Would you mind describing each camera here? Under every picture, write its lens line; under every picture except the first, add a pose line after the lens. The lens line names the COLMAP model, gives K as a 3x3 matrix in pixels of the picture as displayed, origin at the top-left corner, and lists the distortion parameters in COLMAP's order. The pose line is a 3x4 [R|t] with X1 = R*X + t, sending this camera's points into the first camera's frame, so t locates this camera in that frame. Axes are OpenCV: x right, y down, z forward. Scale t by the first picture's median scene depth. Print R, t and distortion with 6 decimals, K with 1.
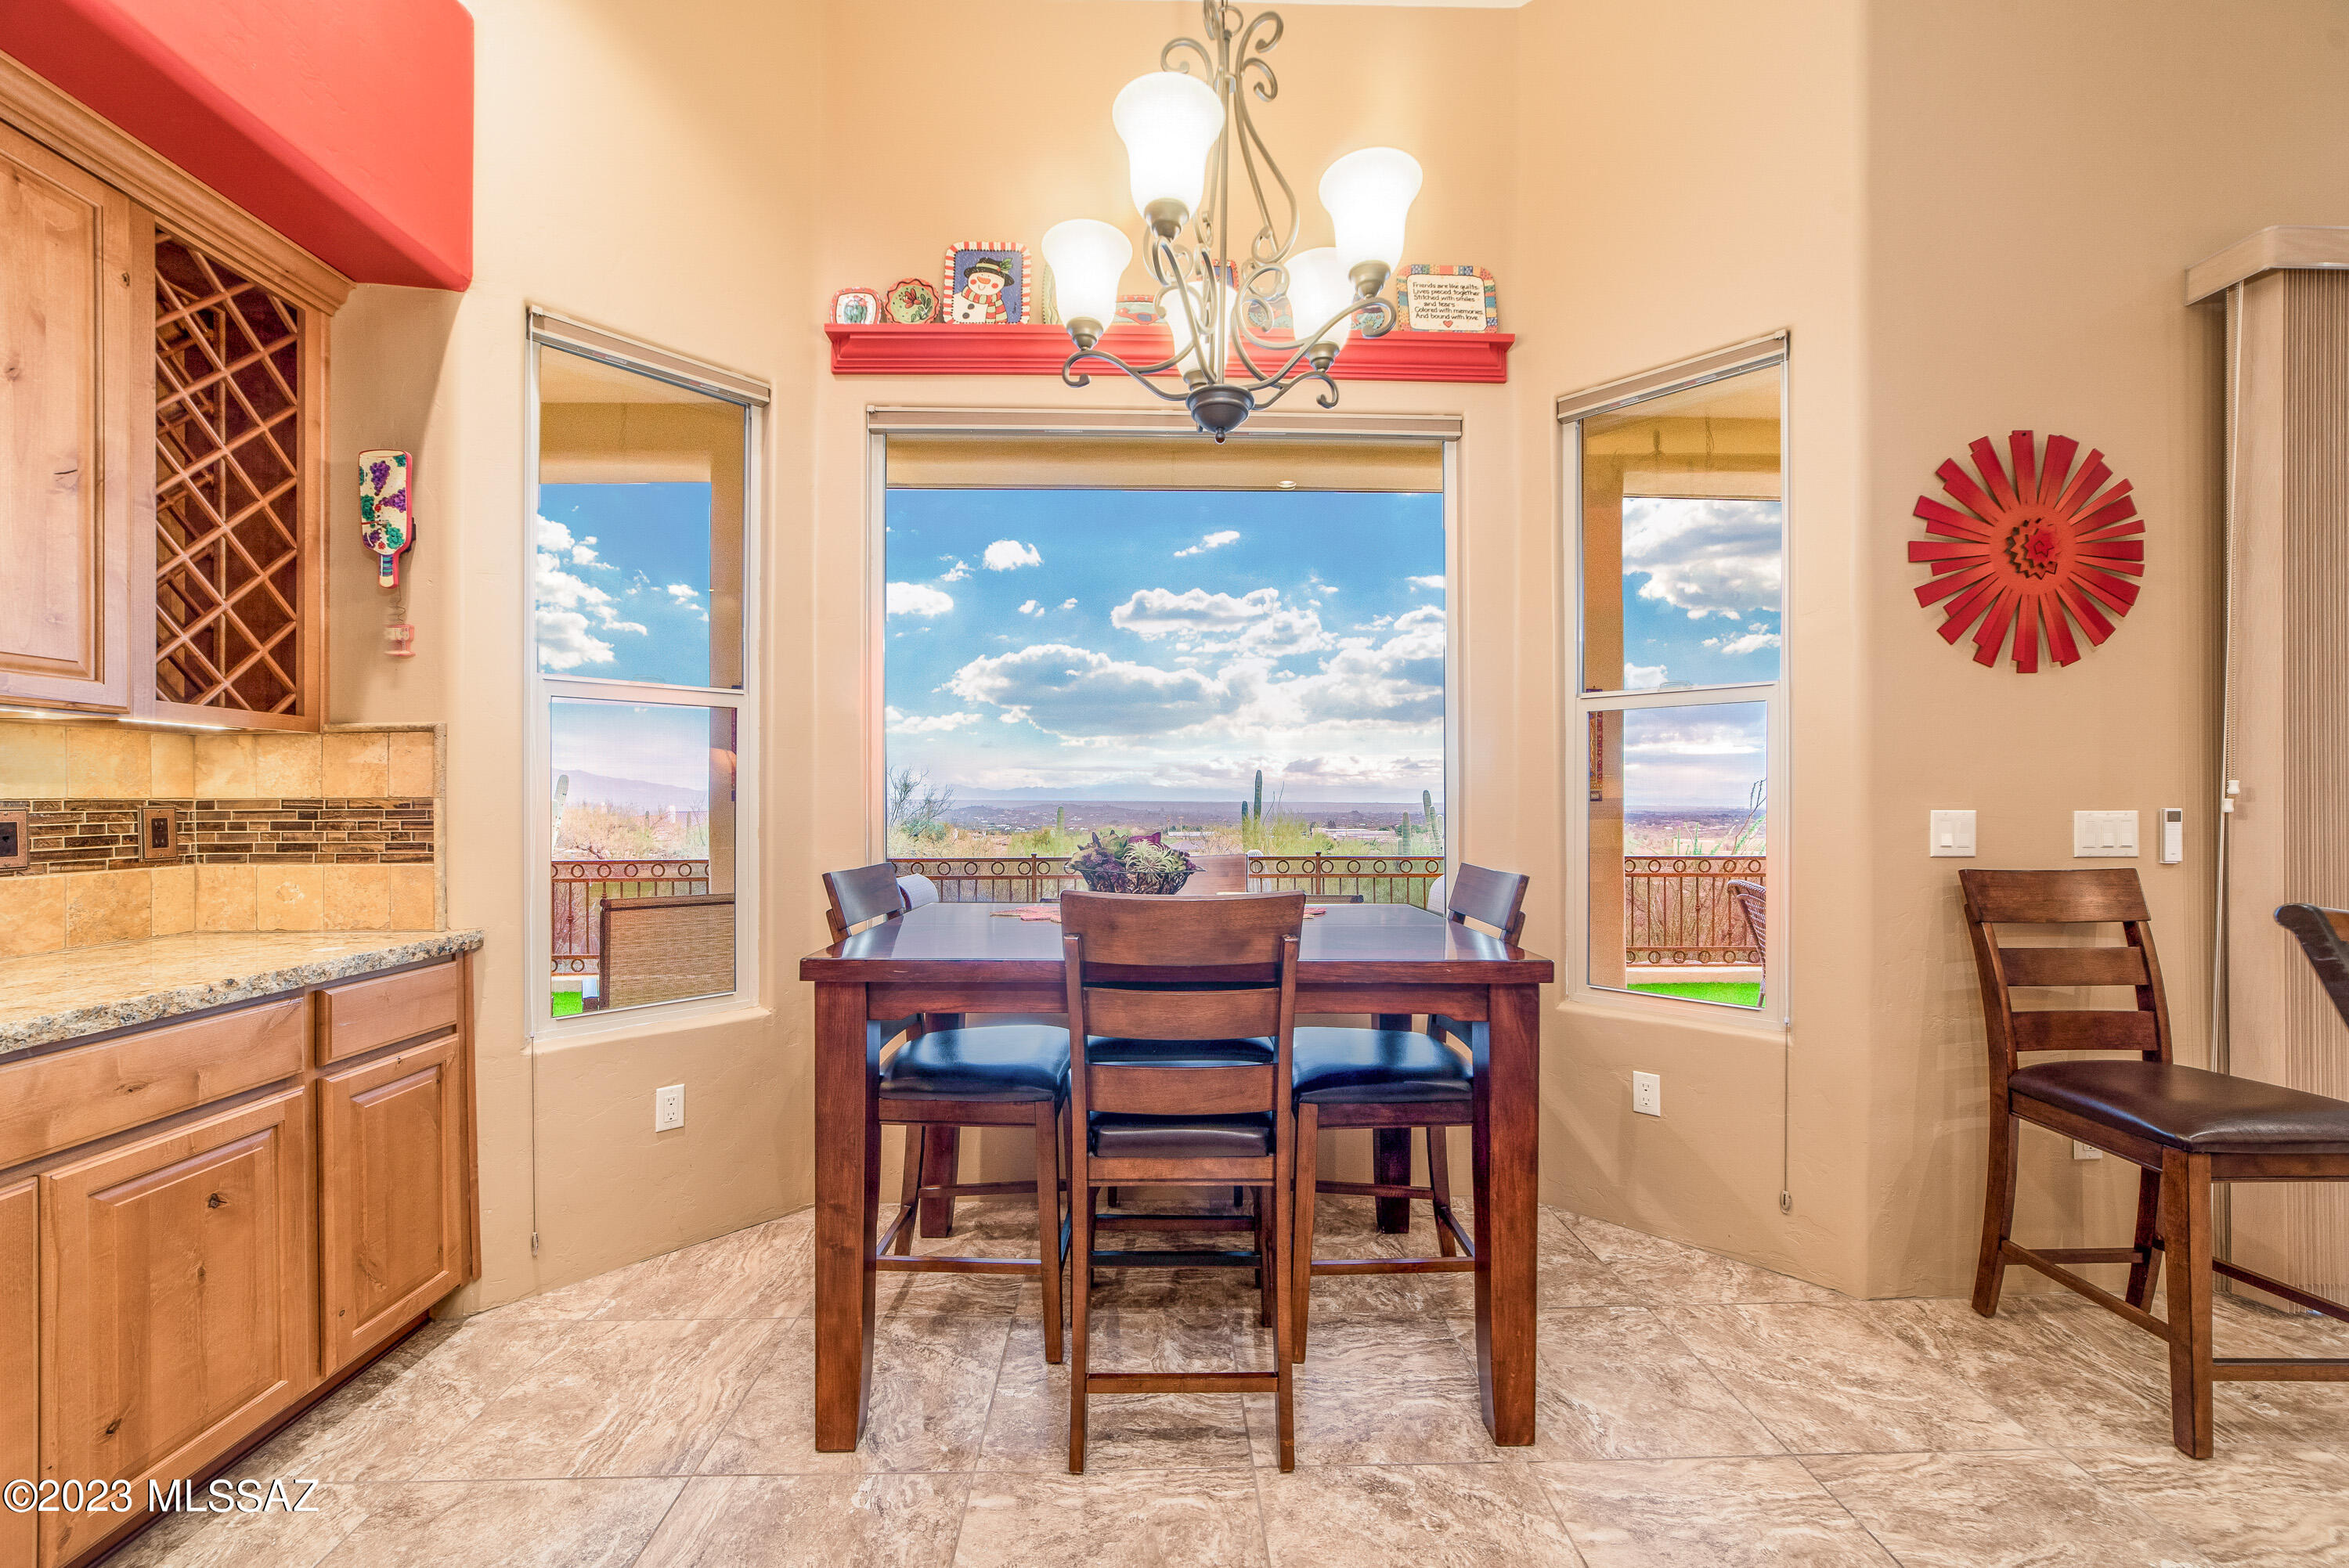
lens RADIAL K [[912.1, 0, 1180.6], [0, 912.1, 791.4], [0, 0, 1]] dist [0.001848, 0.002343]
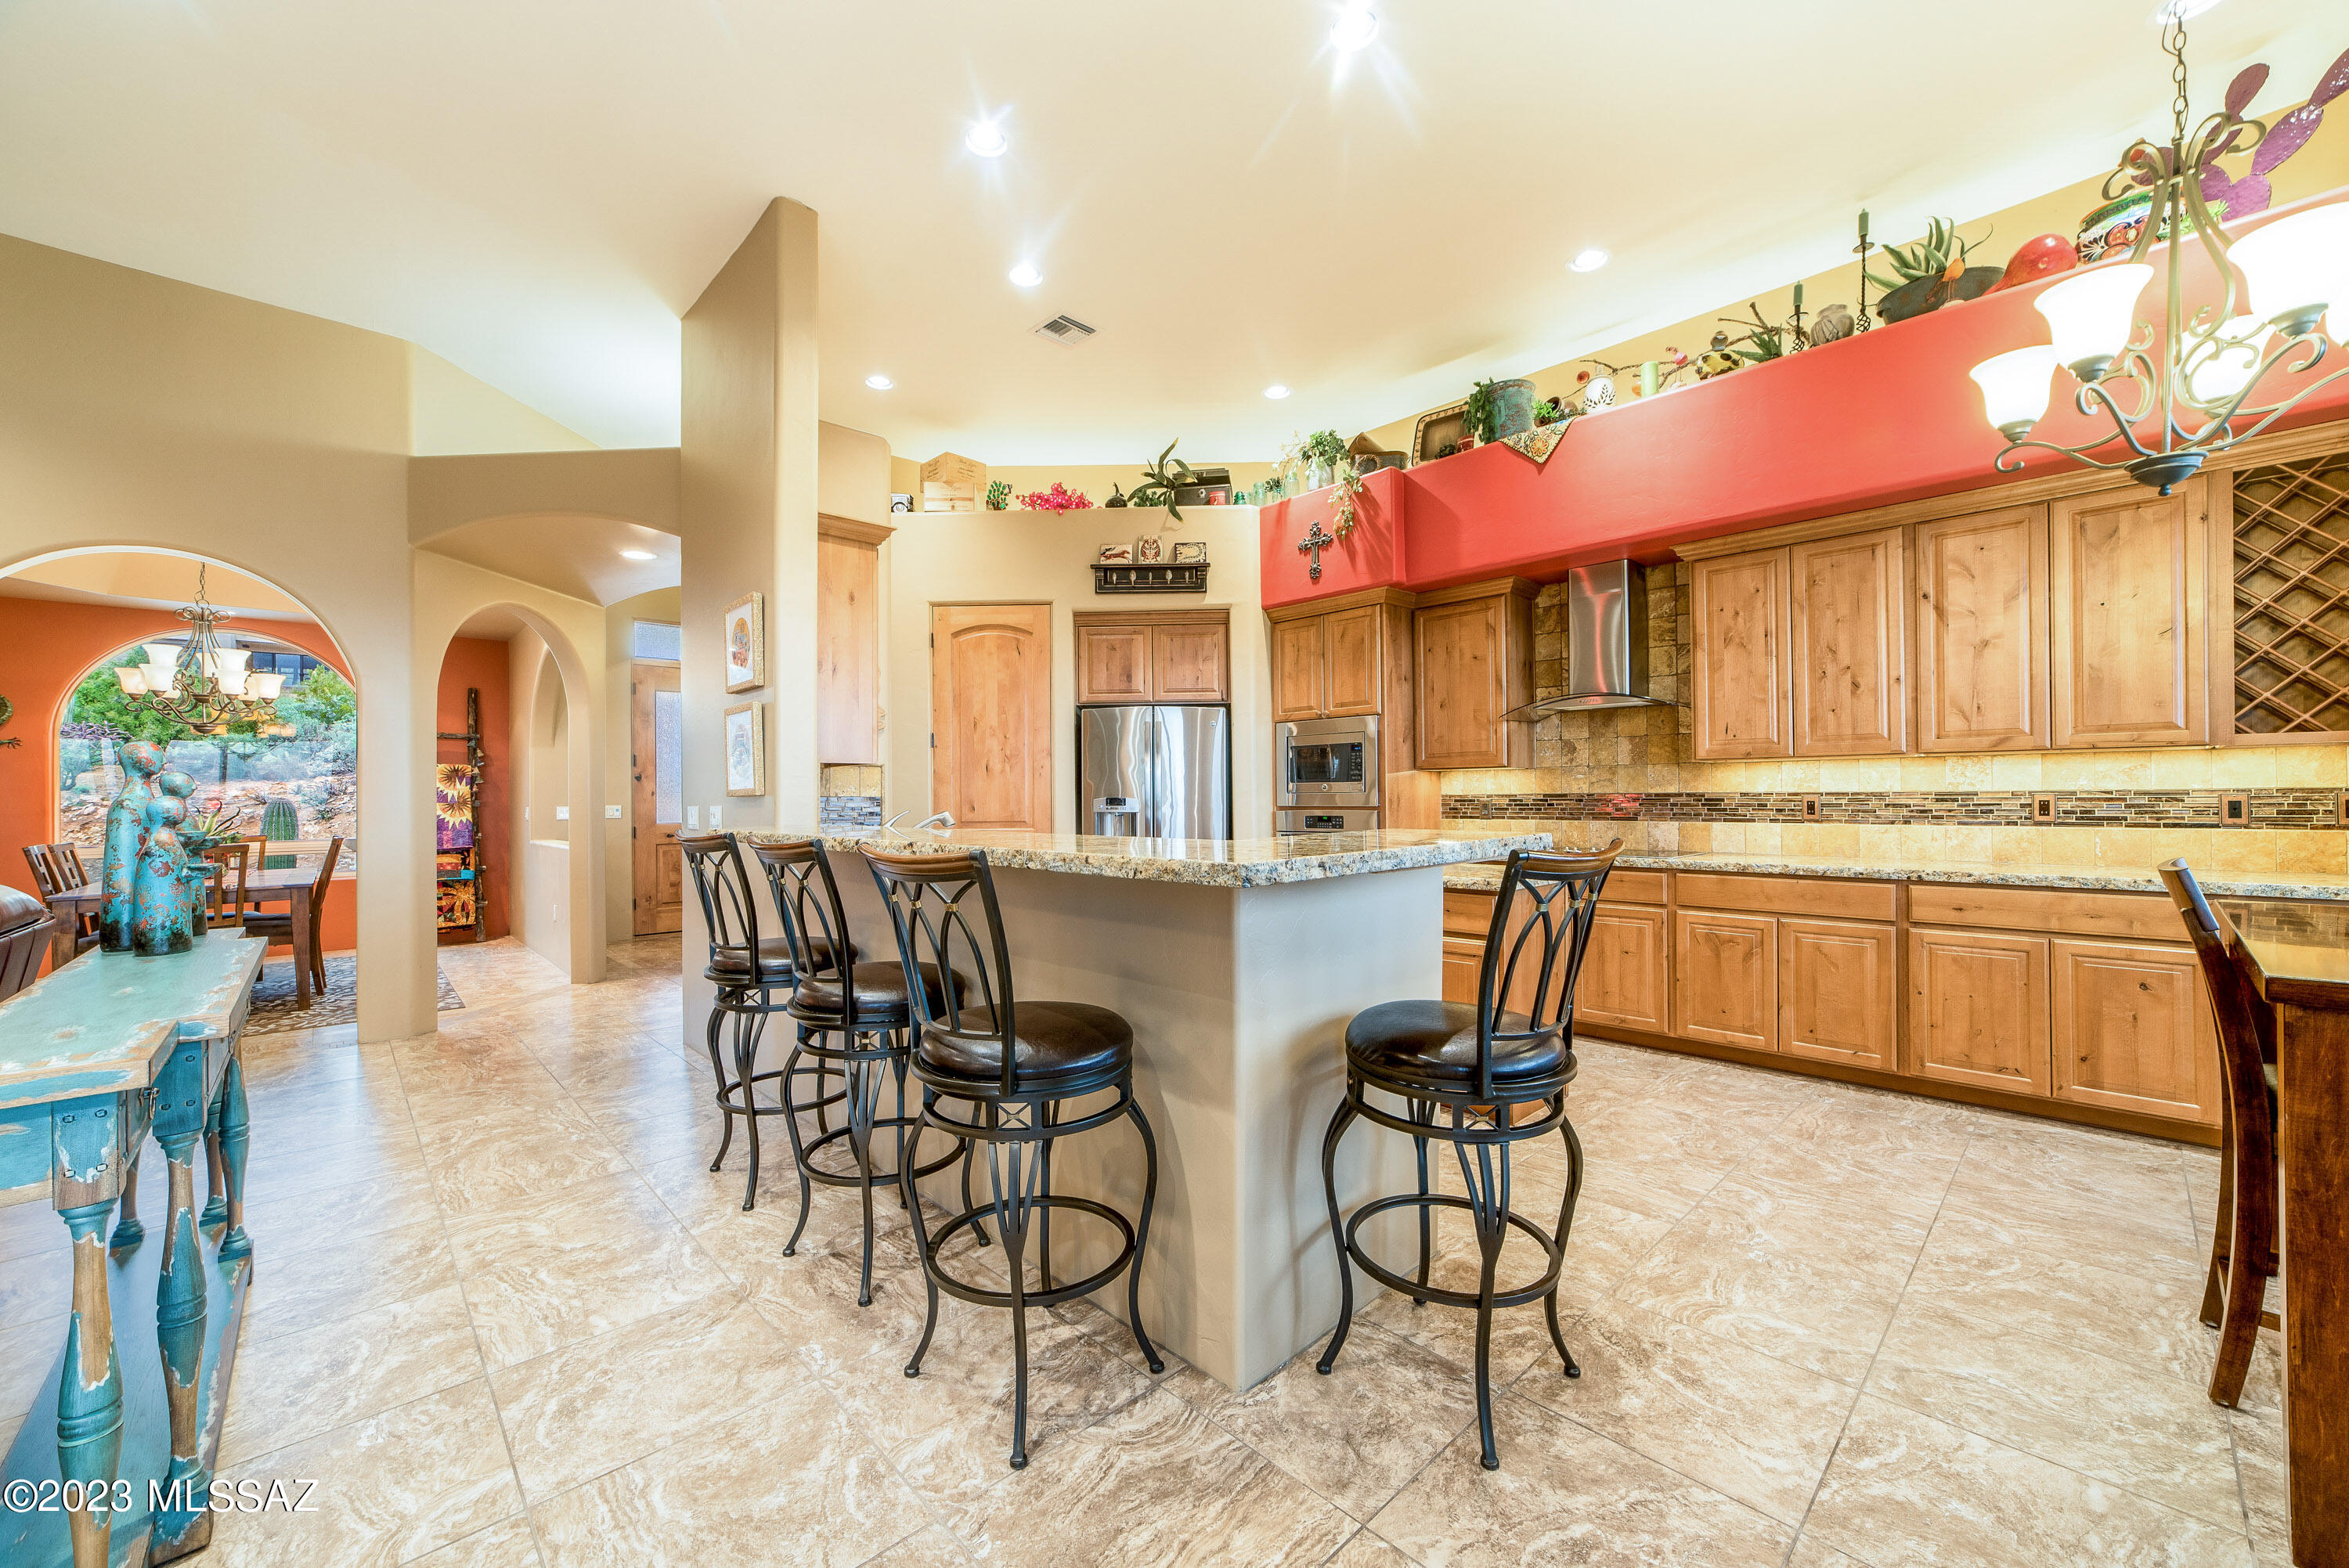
lens RADIAL K [[912.1, 0, 1176.9], [0, 912.1, 798.0], [0, 0, 1]] dist [0.001848, 0.002343]
pose [[-0.755326, -0.001527, -0.655348, 1.591680], [0.011378, 0.999816, -0.015443, 0.031218], [0.655251, -0.019121, -0.755170, 0.960208]]
